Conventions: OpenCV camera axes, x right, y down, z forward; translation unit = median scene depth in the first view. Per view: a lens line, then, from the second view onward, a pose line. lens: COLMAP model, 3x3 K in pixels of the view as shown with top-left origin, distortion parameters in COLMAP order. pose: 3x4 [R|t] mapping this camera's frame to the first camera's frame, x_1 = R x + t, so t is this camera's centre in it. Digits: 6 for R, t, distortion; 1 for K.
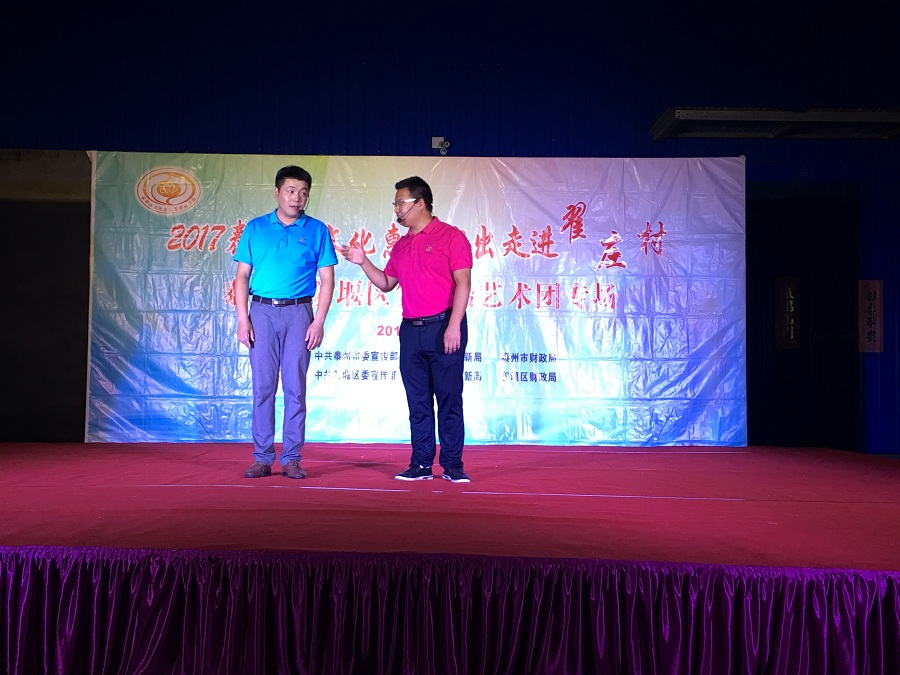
lens RADIAL K [[1081.5, 0, 450.0], [0, 1081.5, 337.5], [0, 0, 1]] dist [0.061338, 0.007049]
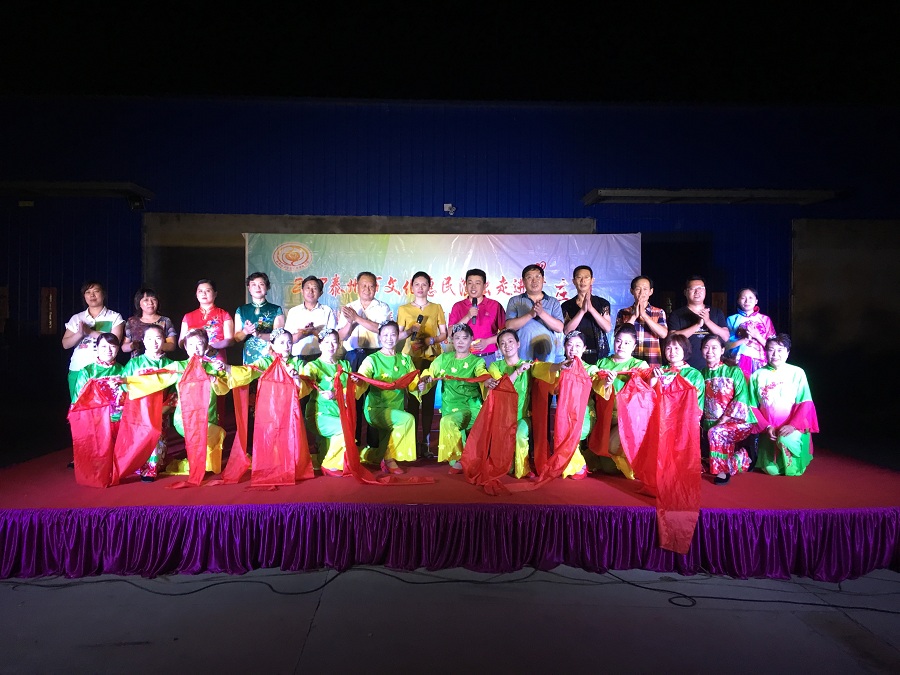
lens RADIAL K [[782.5, 0, 455.4], [0, 782.5, 323.9], [0, 0, 1]] dist [0.044490, -0.002178]
pose [[0.999550, -0.011817, 0.027569, -0.047021], [0.010694, 0.999122, 0.040505, -0.079785], [-0.028023, -0.040192, 0.998799, -0.195124]]
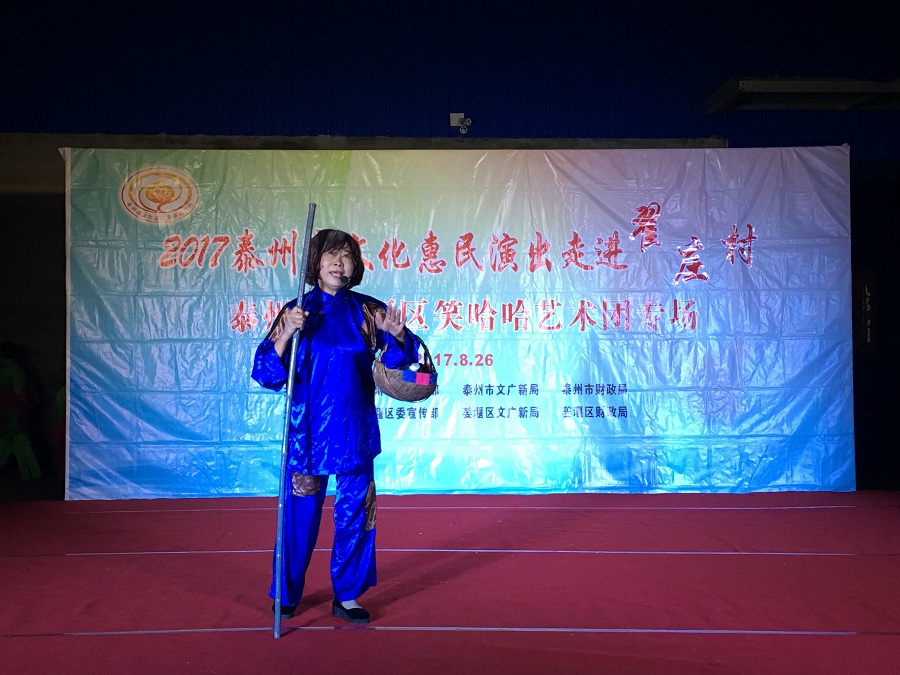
lens RADIAL K [[1172.4, 0, 446.6], [0, 1172.4, 334.5], [0, 0, 1]] dist [0.069036, 0.031716]
pose [[0.999524, -0.015854, 0.026471, -0.065650], [0.015069, 0.999449, 0.029590, -0.052390], [-0.026925, -0.029177, 0.999212, 0.092110]]
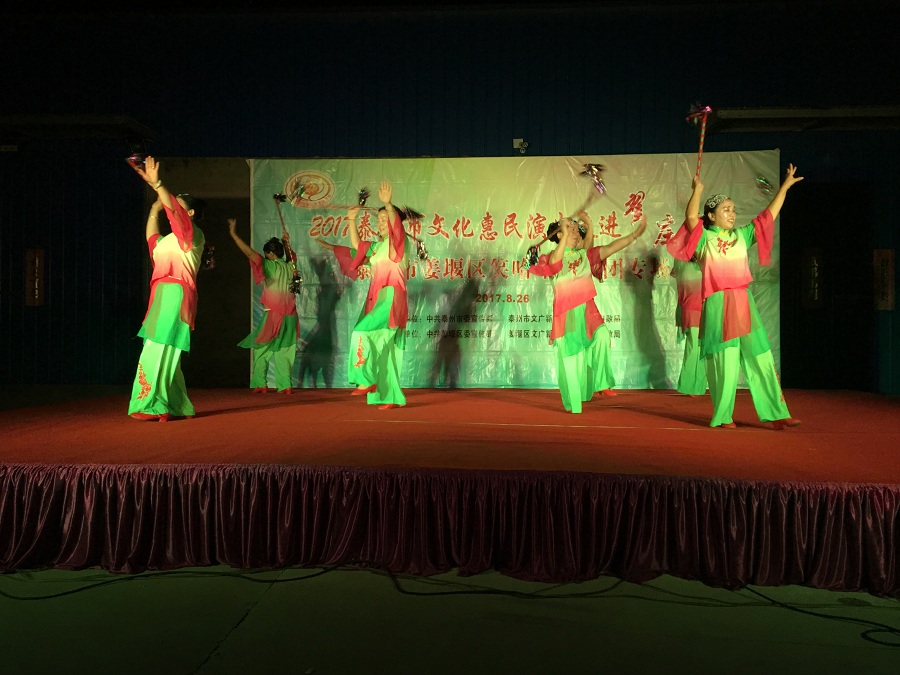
lens RADIAL K [[890.3, 0, 450.0], [0, 890.3, 337.5], [0, 0, 1]] dist [0.095006, -0.138215]
pose [[0.997133, -0.009545, -0.075063, -0.019953], [0.012604, 0.999105, 0.040379, -0.003097], [0.074611, -0.041209, 0.996361, -0.031426]]
